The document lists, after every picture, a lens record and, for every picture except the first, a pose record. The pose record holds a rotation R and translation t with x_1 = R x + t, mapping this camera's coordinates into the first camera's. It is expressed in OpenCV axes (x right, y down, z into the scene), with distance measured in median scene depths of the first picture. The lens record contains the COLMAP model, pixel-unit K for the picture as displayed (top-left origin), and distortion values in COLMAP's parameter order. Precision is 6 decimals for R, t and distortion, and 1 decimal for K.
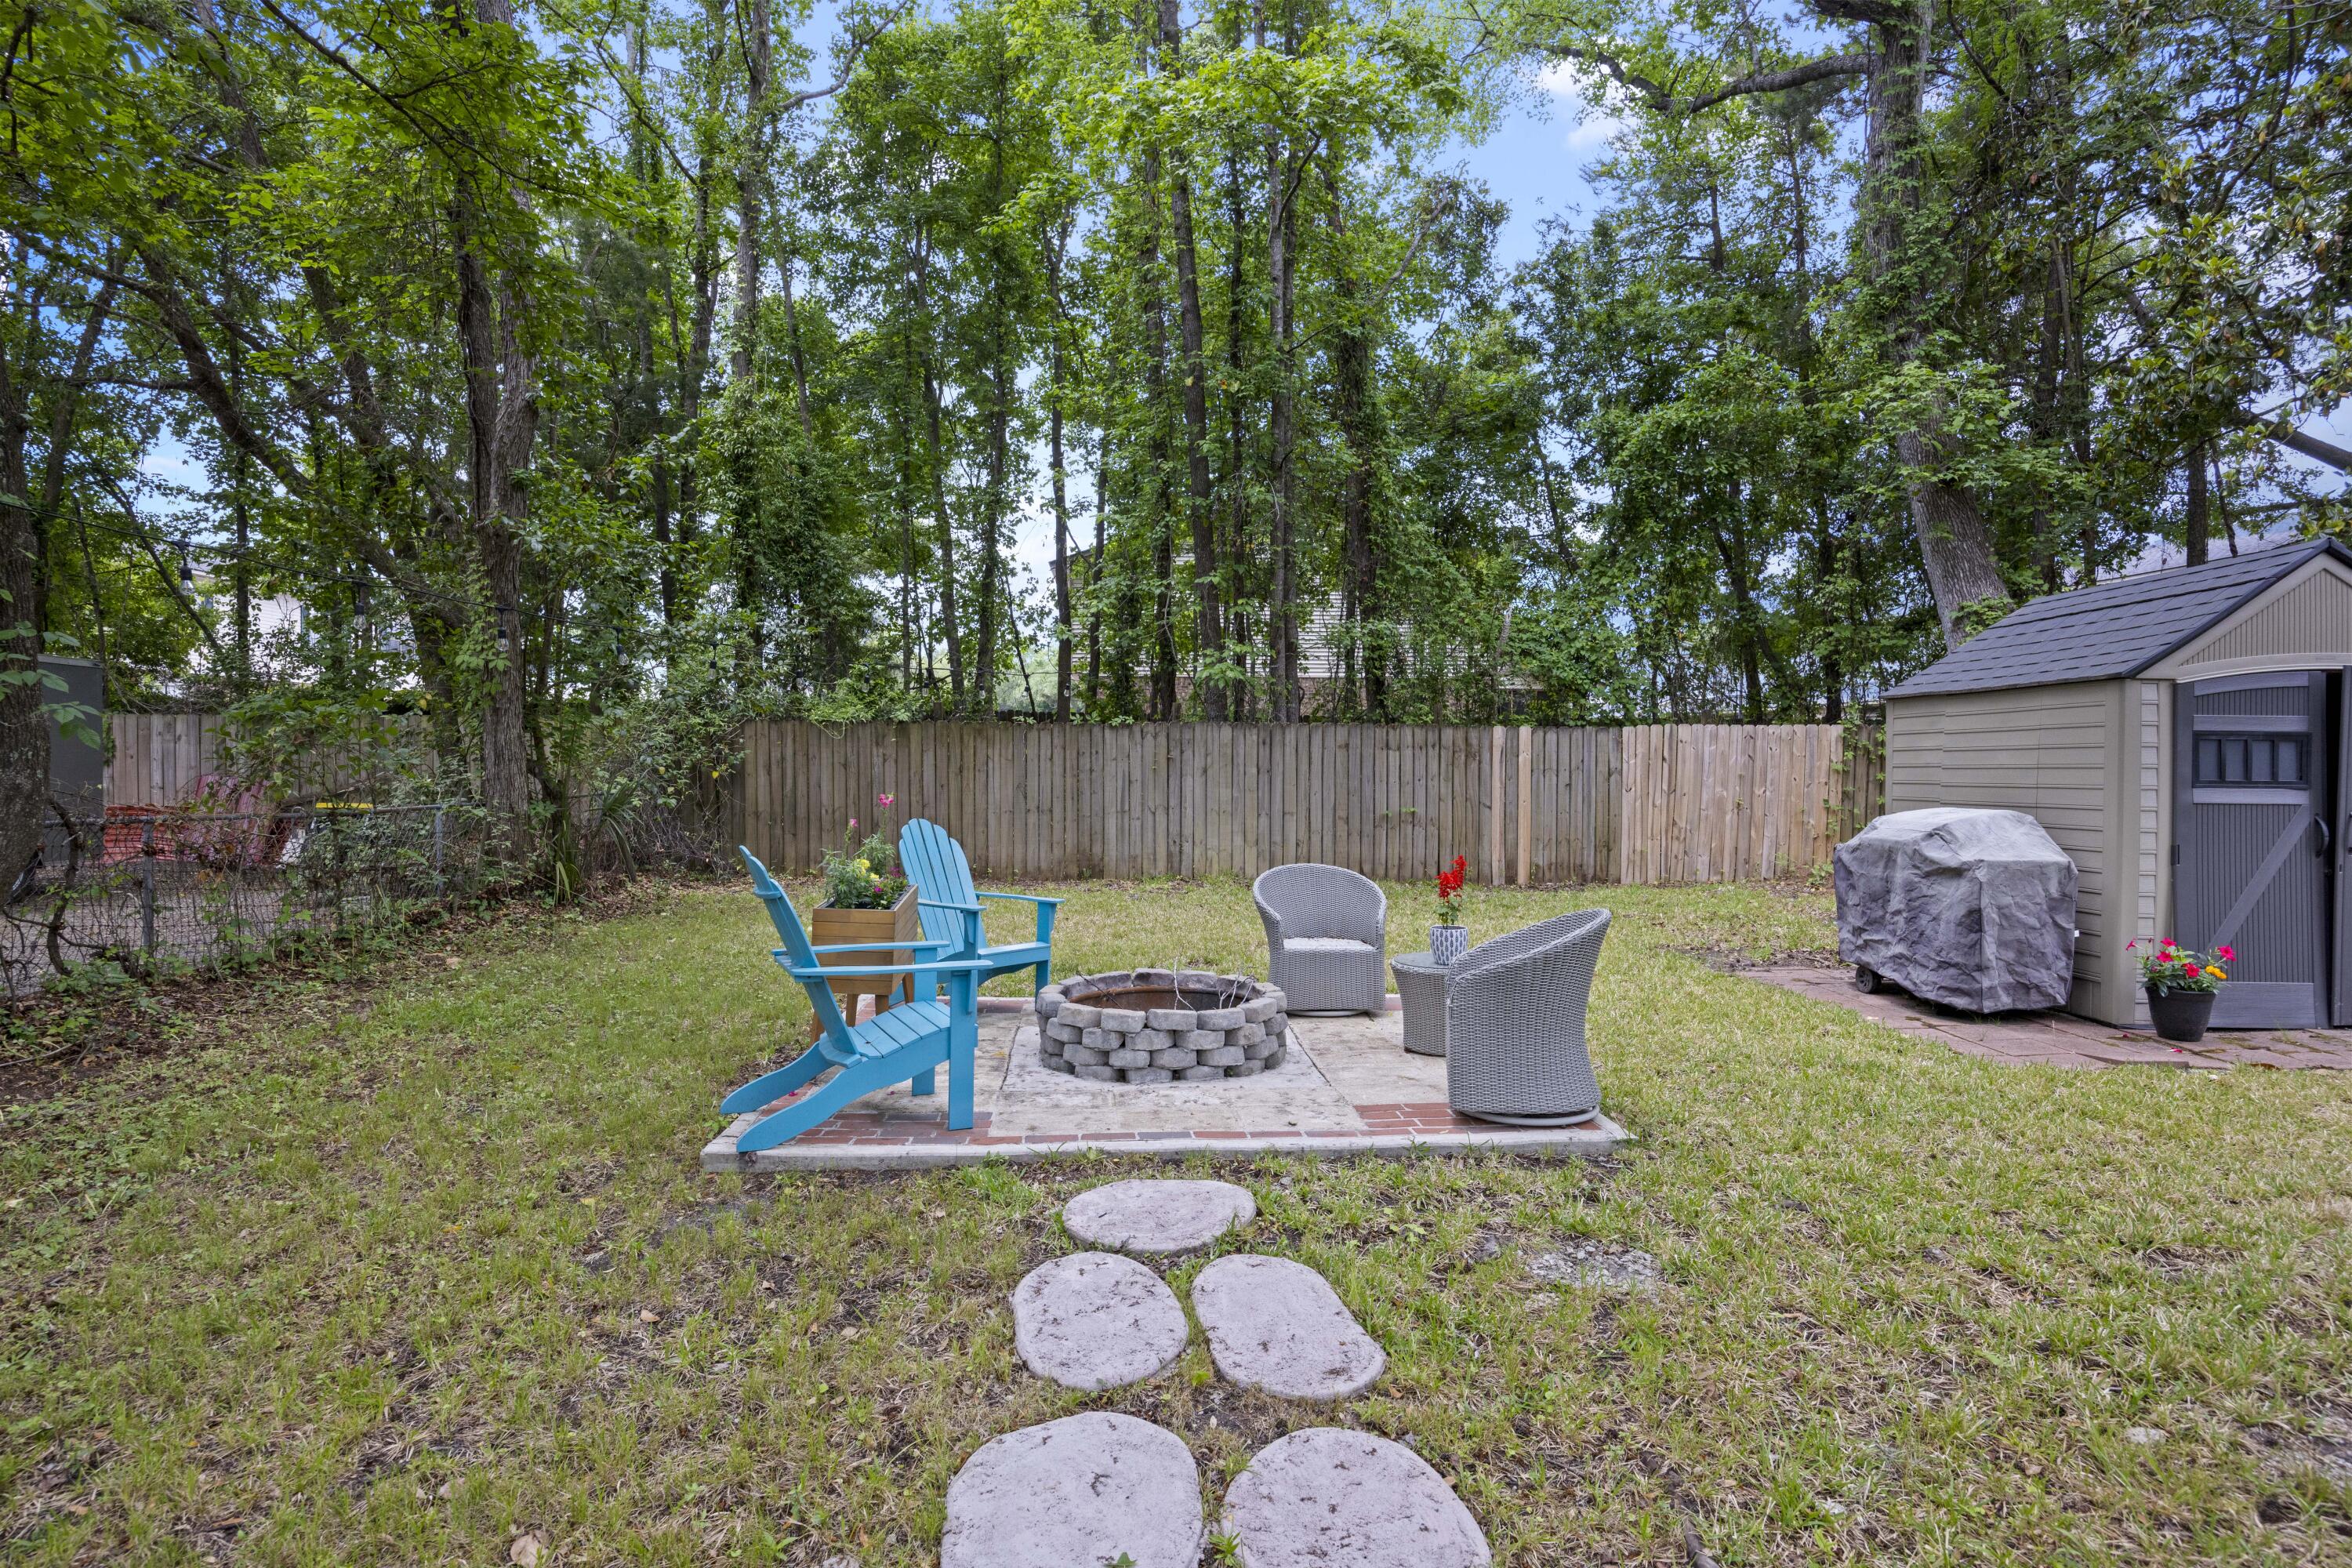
lens RADIAL K [[1197.7, 0, 1168.9], [0, 1197.7, 770.8], [0, 0, 1]] dist [-0.003845, -0.000416]
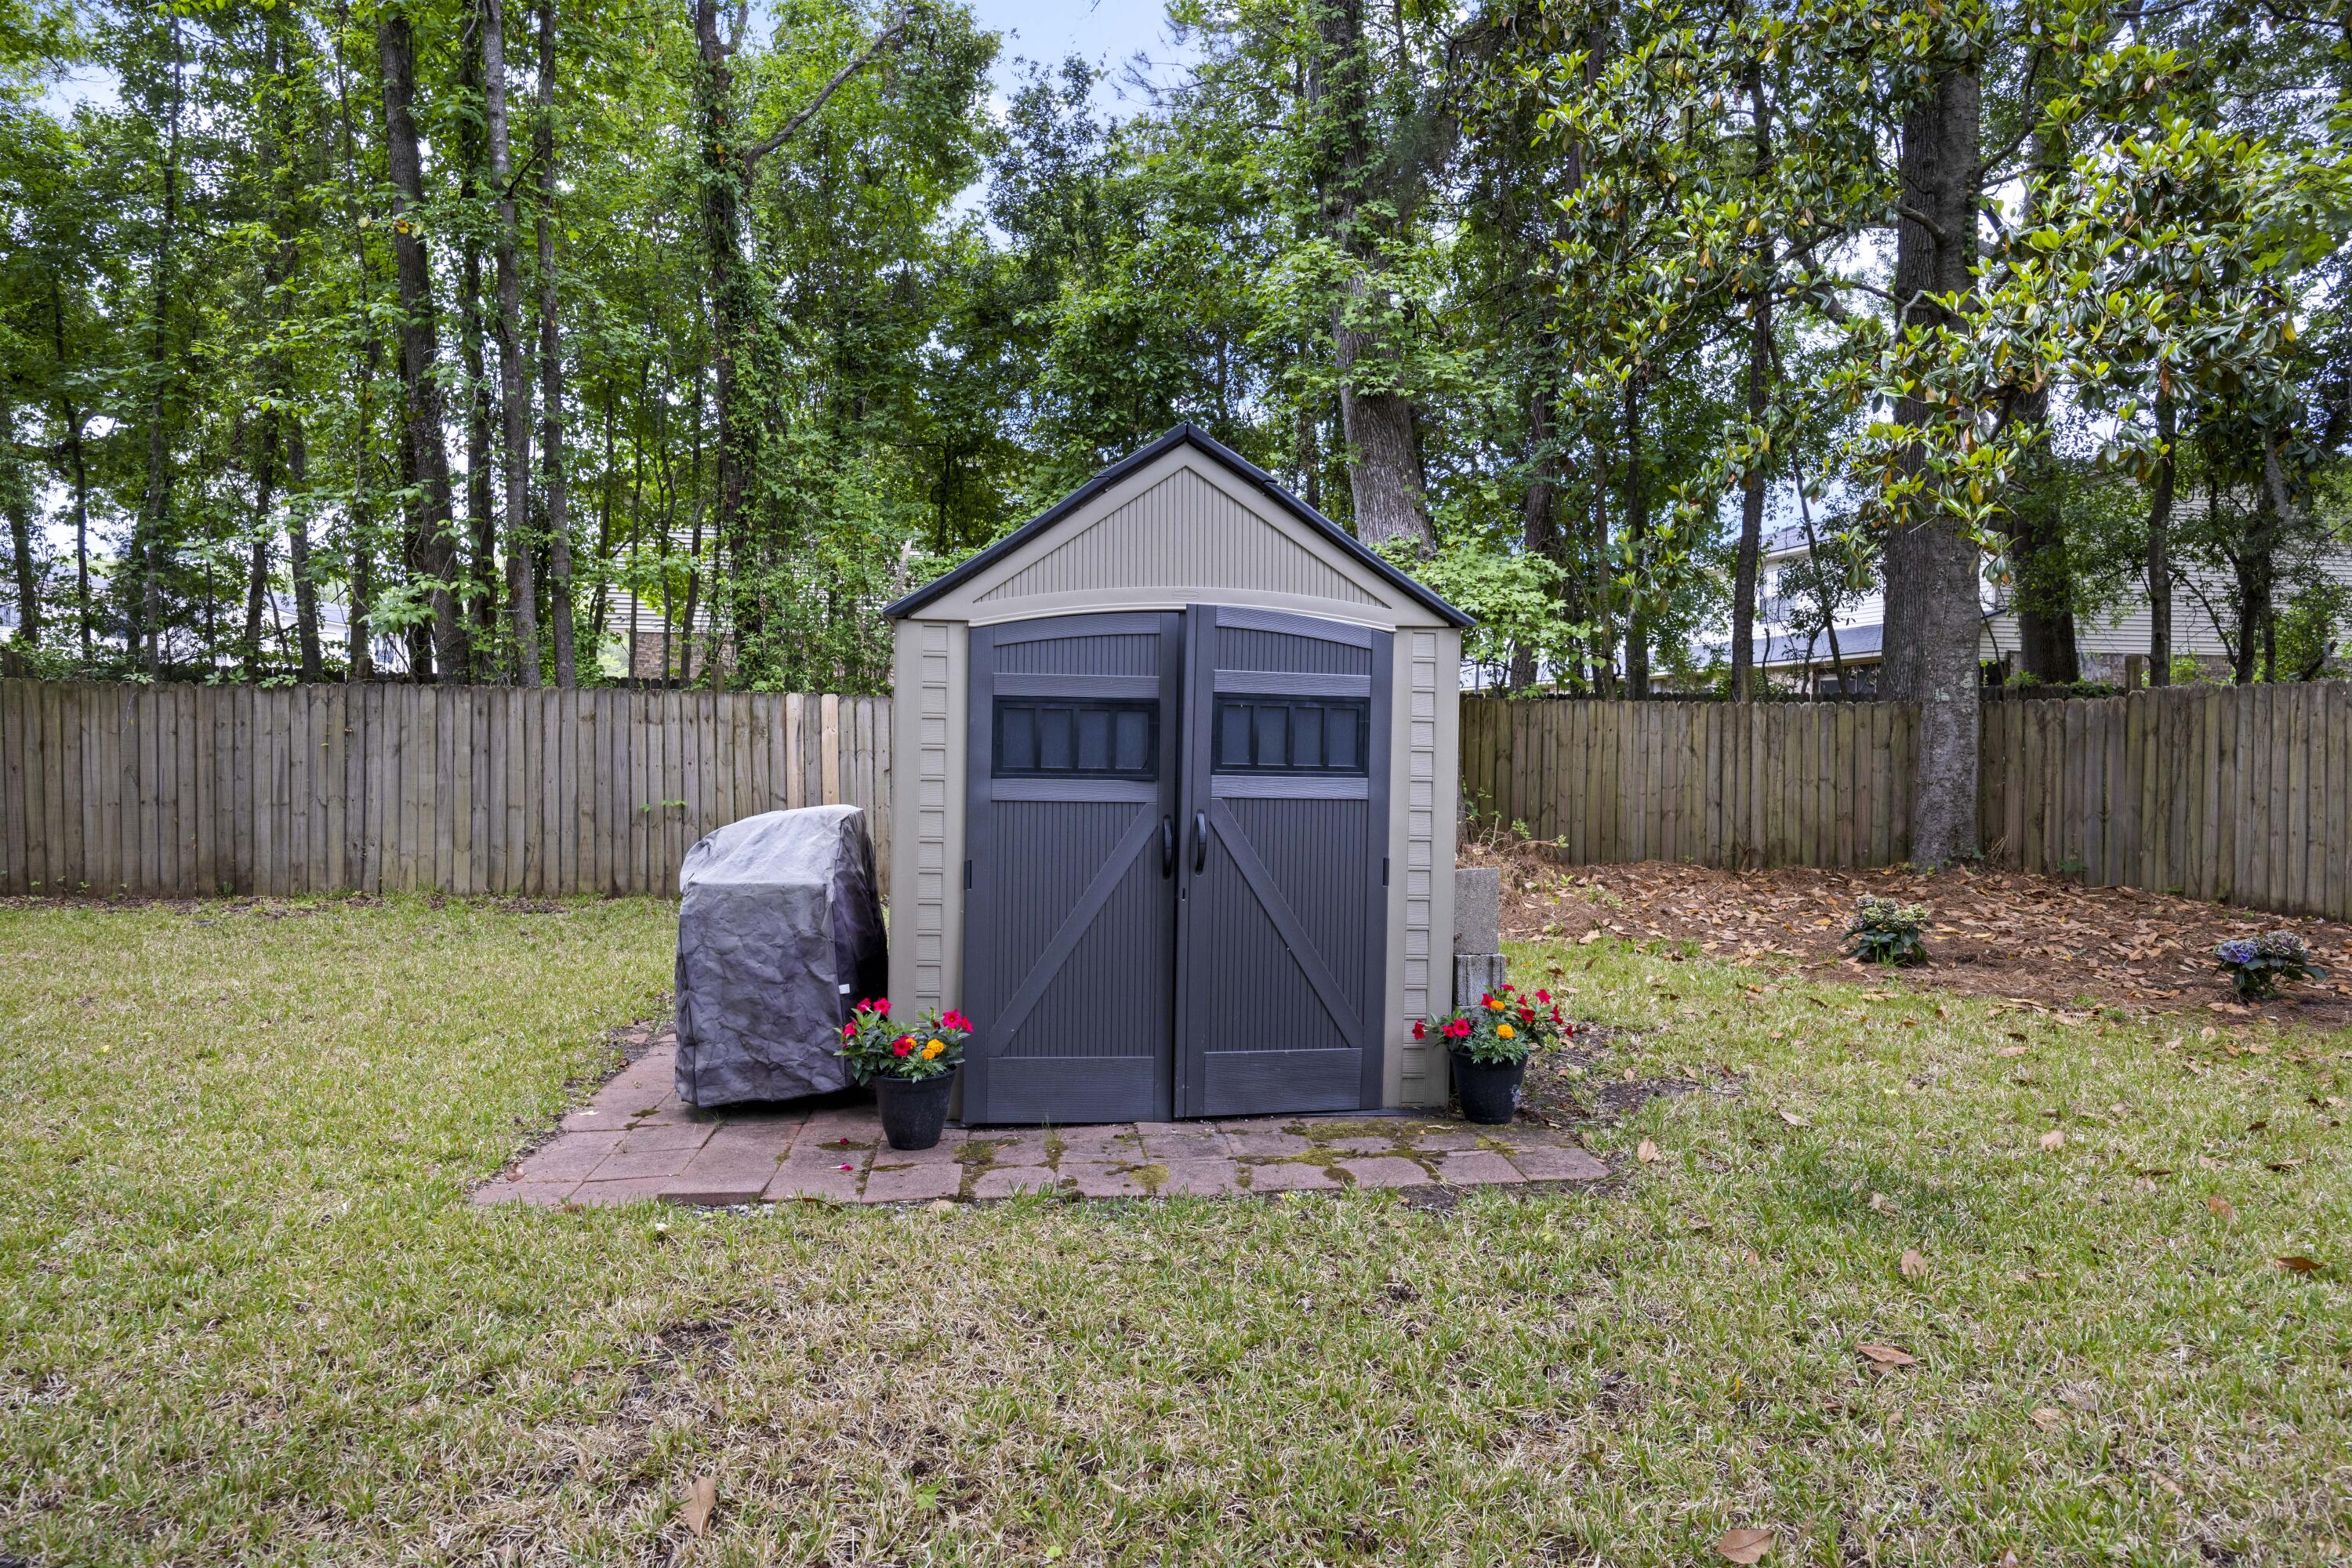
lens RADIAL K [[1396.6, 0, 1171.1], [0, 1396.6, 770.3], [0, 0, 1]] dist [-0.006366, -0.000448]
pose [[0.993935, 0.003556, 0.109913, 0.412760], [-0.004947, 0.999911, 0.012379, -0.000388], [-0.109859, -0.012847, 0.993864, 0.086347]]
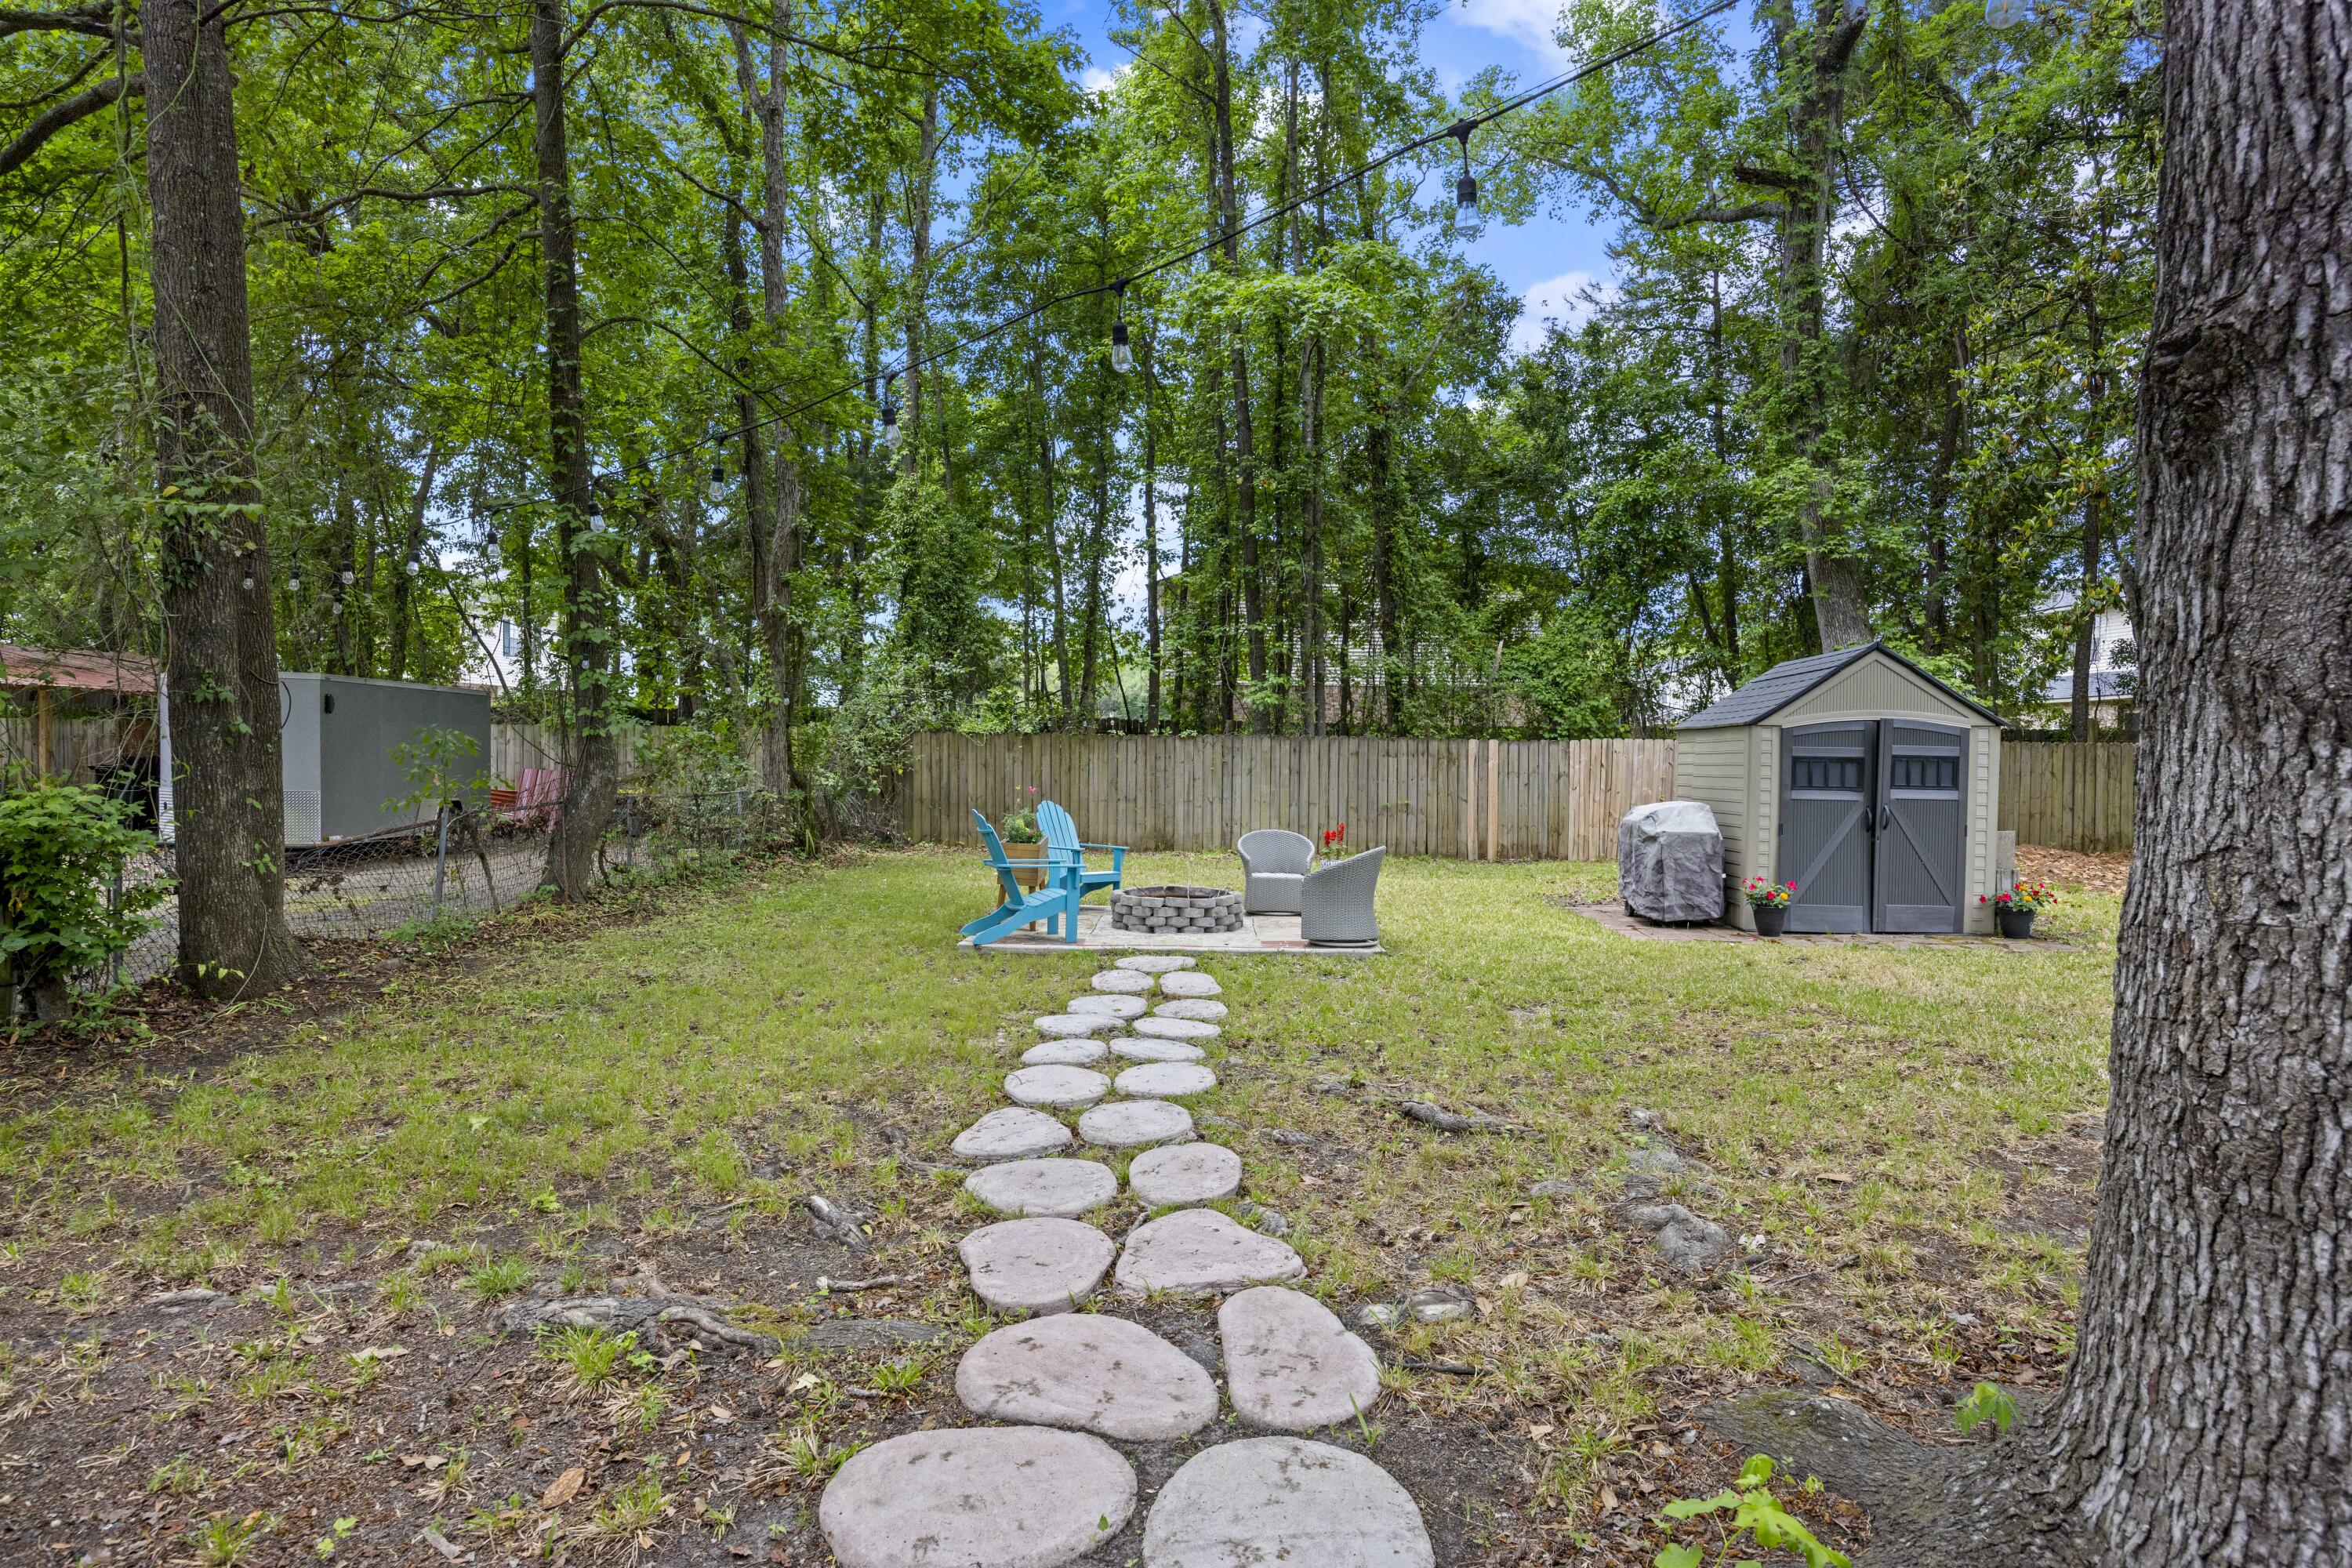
lens RADIAL K [[1253.6, 0, 1175.6], [0, 1253.6, 774.1], [0, 0, 1]] dist [0.007806, 0.000762]
pose [[0.996380, 0.008502, -0.084580, 0.065615], [-0.007882, 0.999940, 0.007671, -0.007096], [0.084641, -0.006976, 0.996387, -0.400712]]
